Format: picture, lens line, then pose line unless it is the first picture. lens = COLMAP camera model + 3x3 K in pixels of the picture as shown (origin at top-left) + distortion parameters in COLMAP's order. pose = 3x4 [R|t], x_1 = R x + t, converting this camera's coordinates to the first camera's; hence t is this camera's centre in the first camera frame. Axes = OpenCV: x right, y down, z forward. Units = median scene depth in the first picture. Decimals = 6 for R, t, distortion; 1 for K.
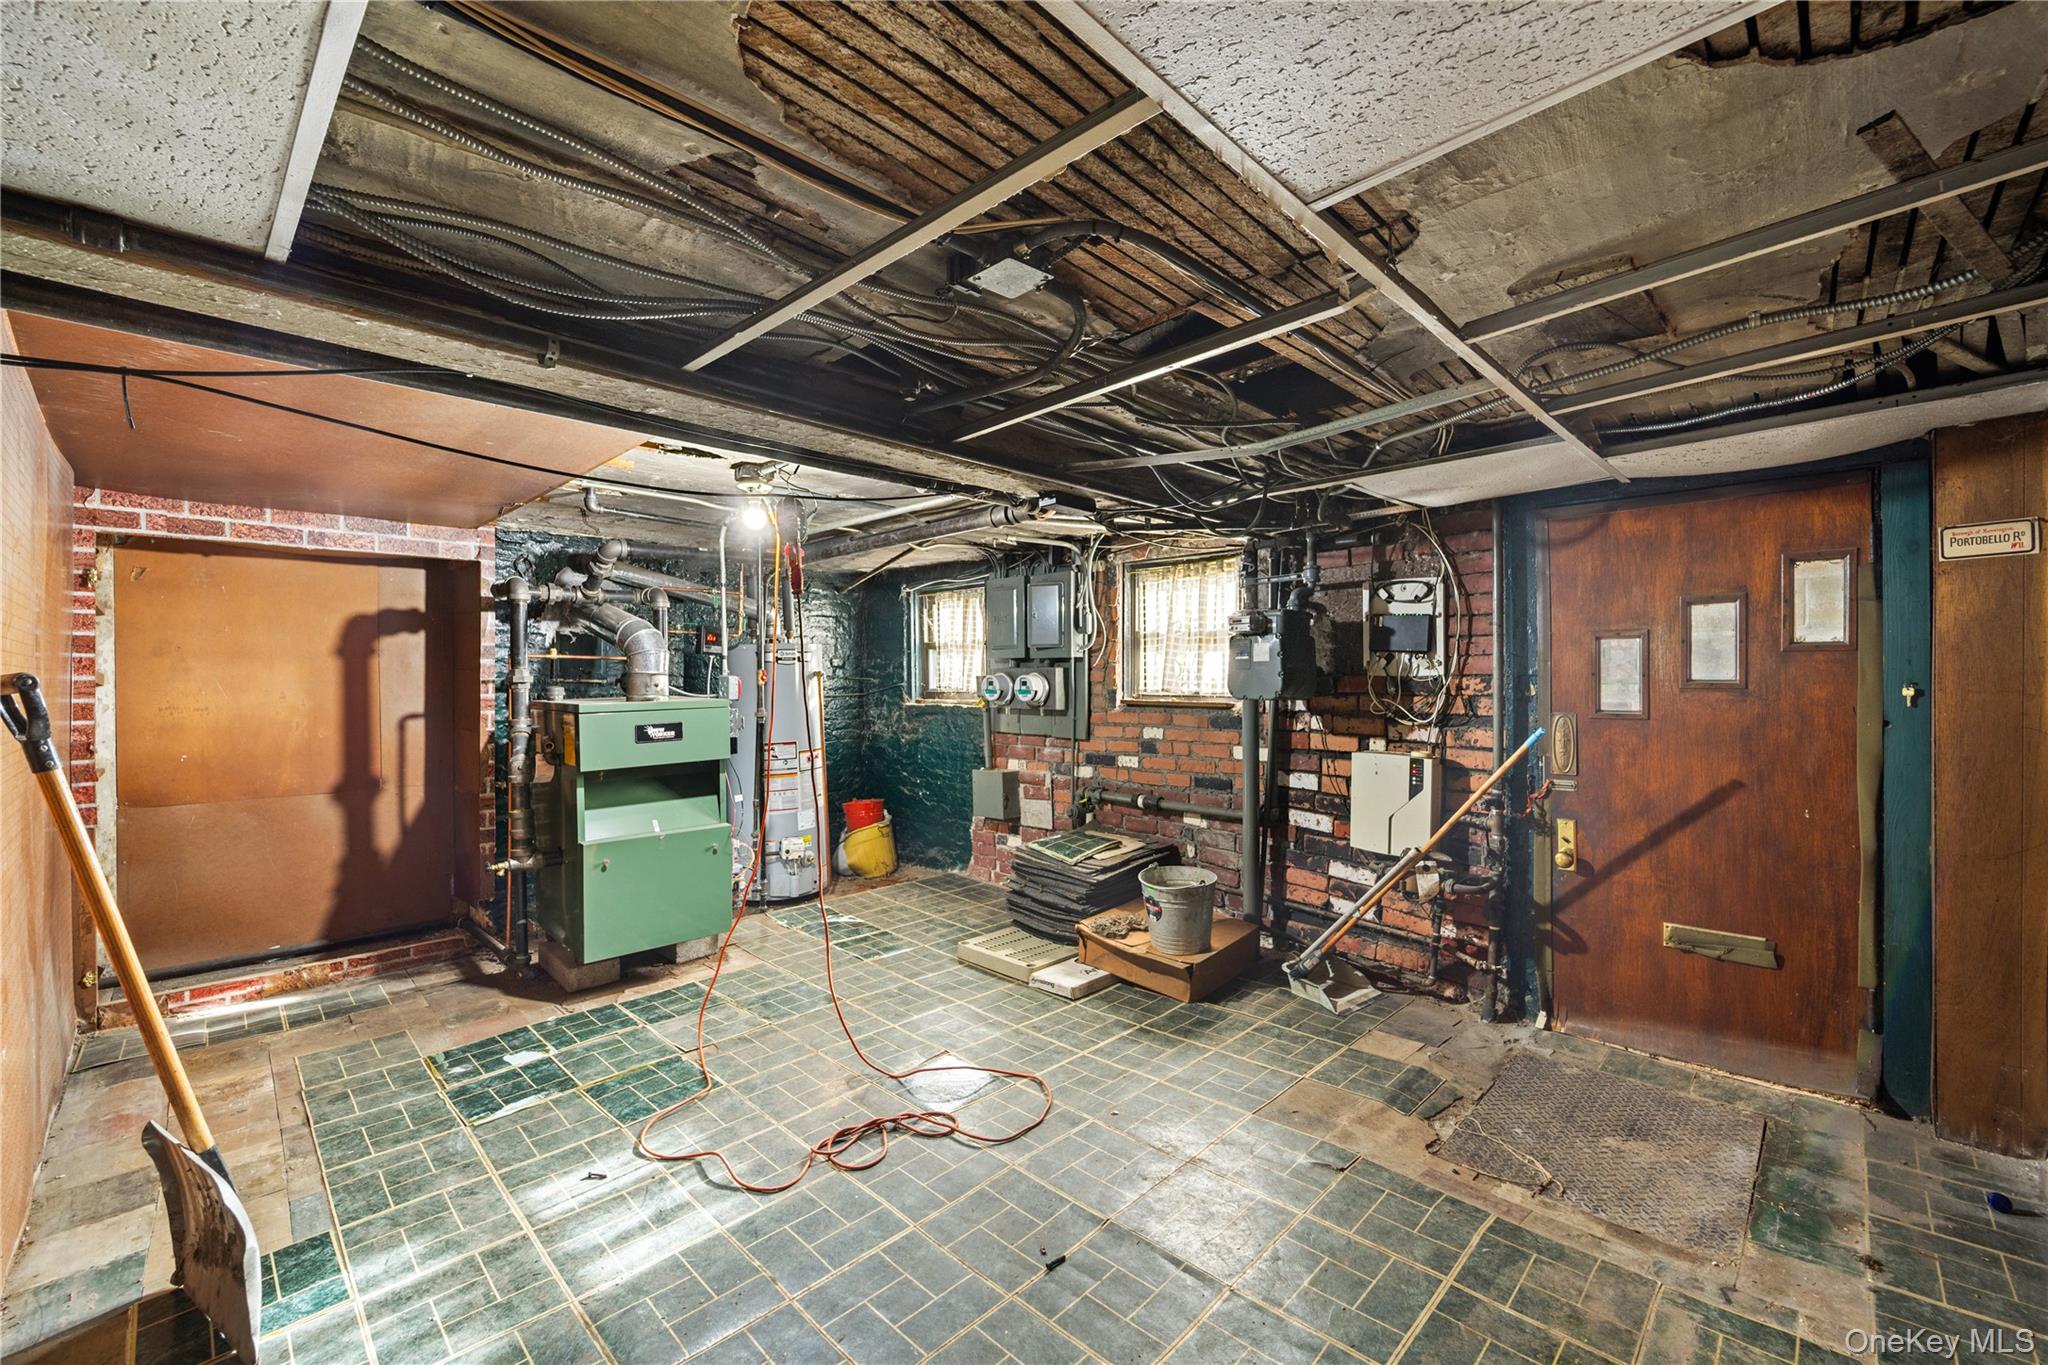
lens RADIAL K [[851.7, 0, 1024.0], [0, 851.7, 682.5], [0, 0, 1]] dist [-0.016911, -0.000203]
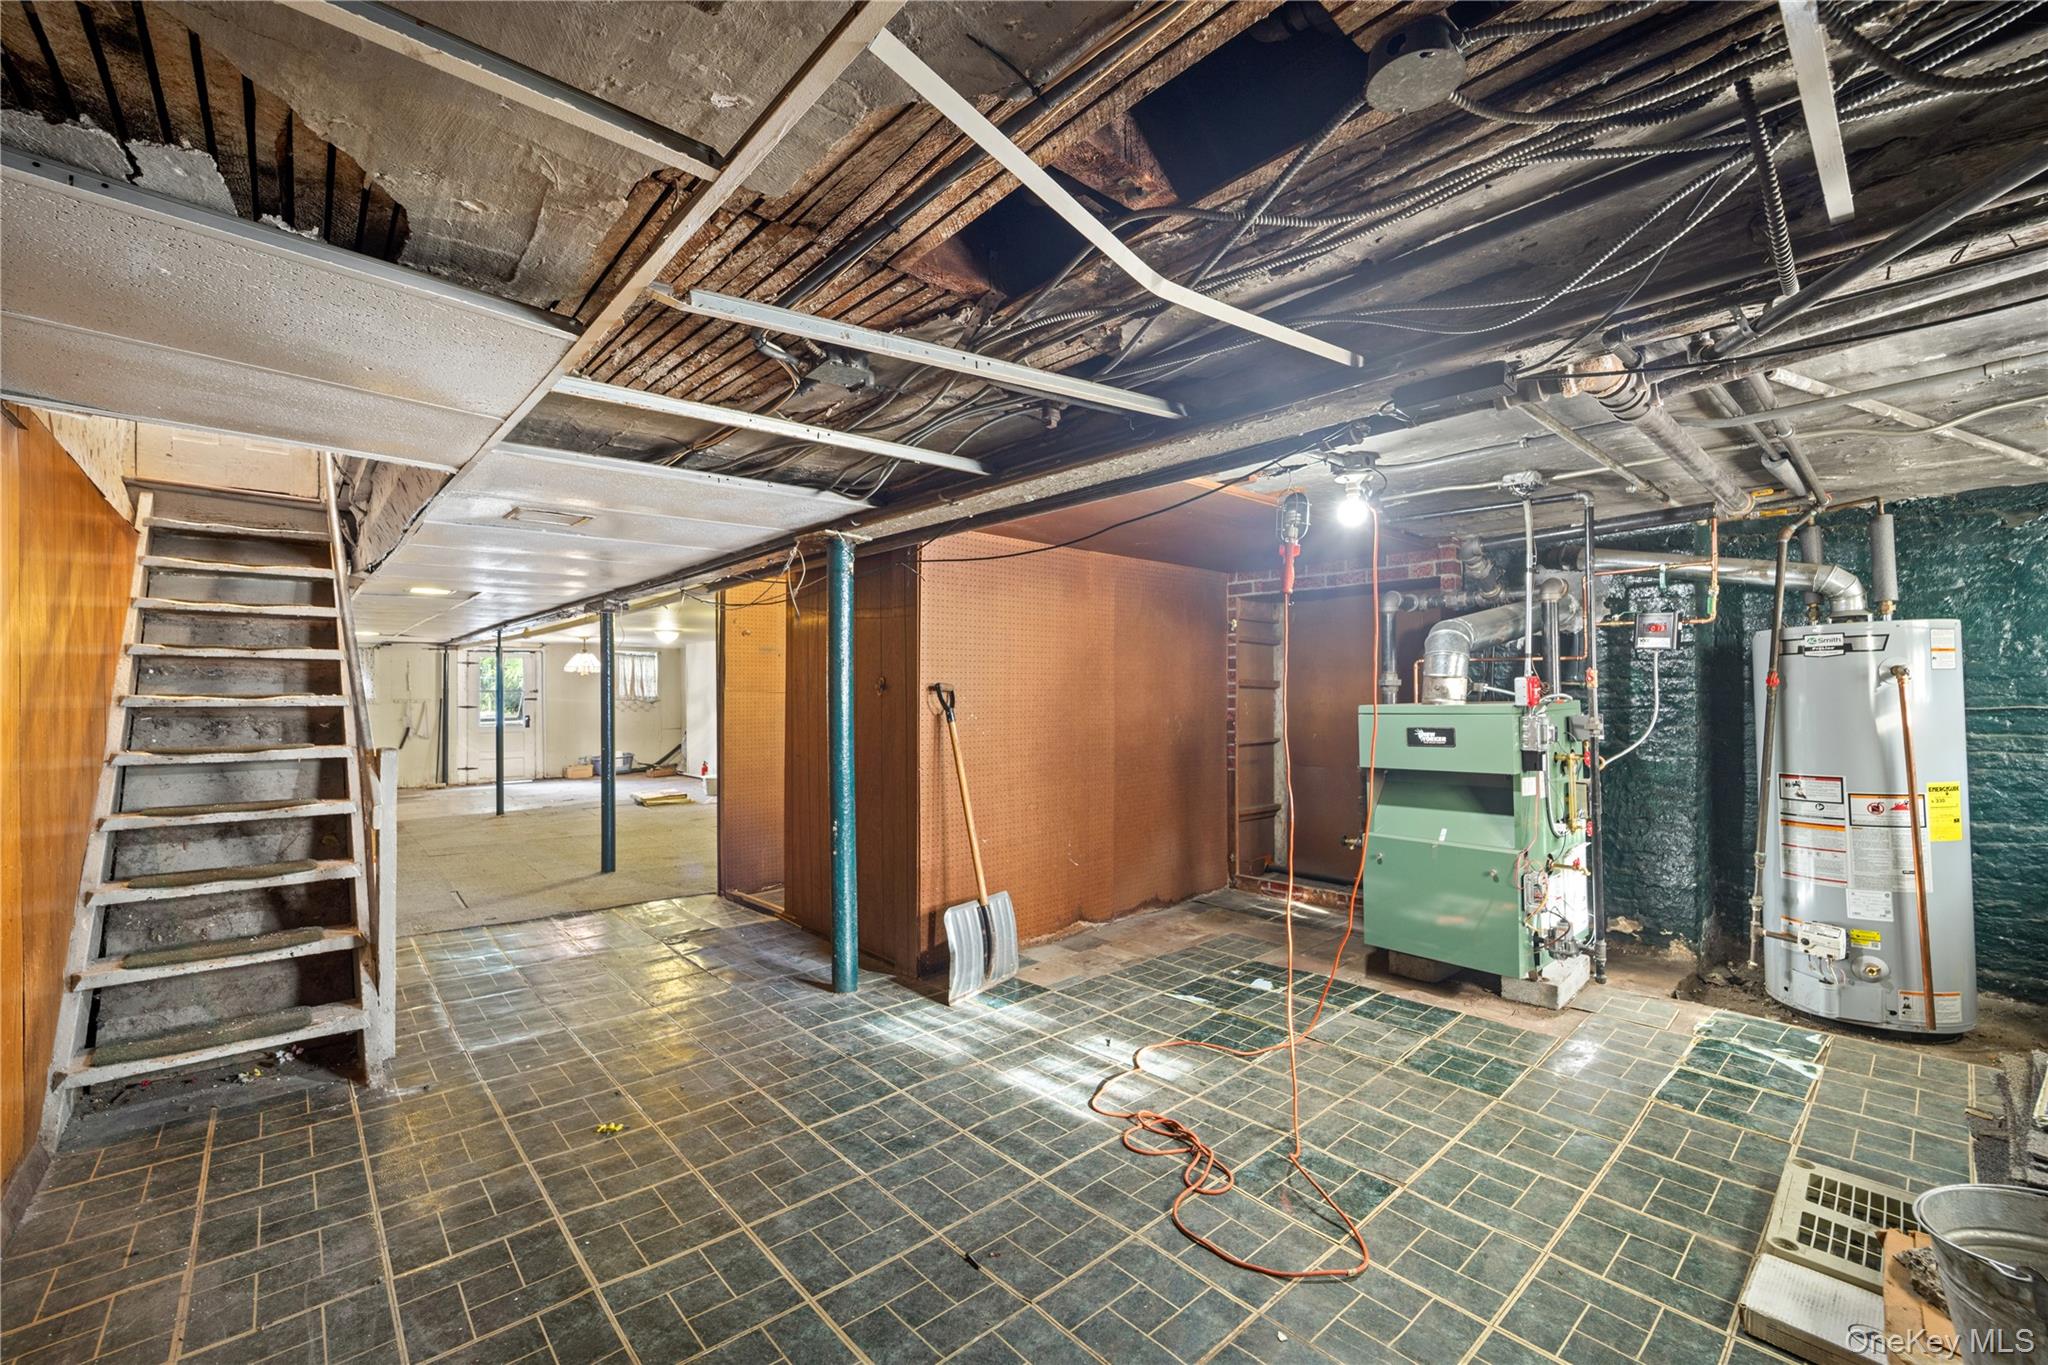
lens RADIAL K [[818.7, 0, 1024.0], [0, 818.7, 682.5], [0, 0, 1]] dist [-0.001525, -0.000090]
pose [[-0.063844, -0.007993, -0.997928, 0.570431], [0.002050, 0.999965, -0.008140, 0.003252], [0.997958, -0.002565, -0.063825, 0.635156]]
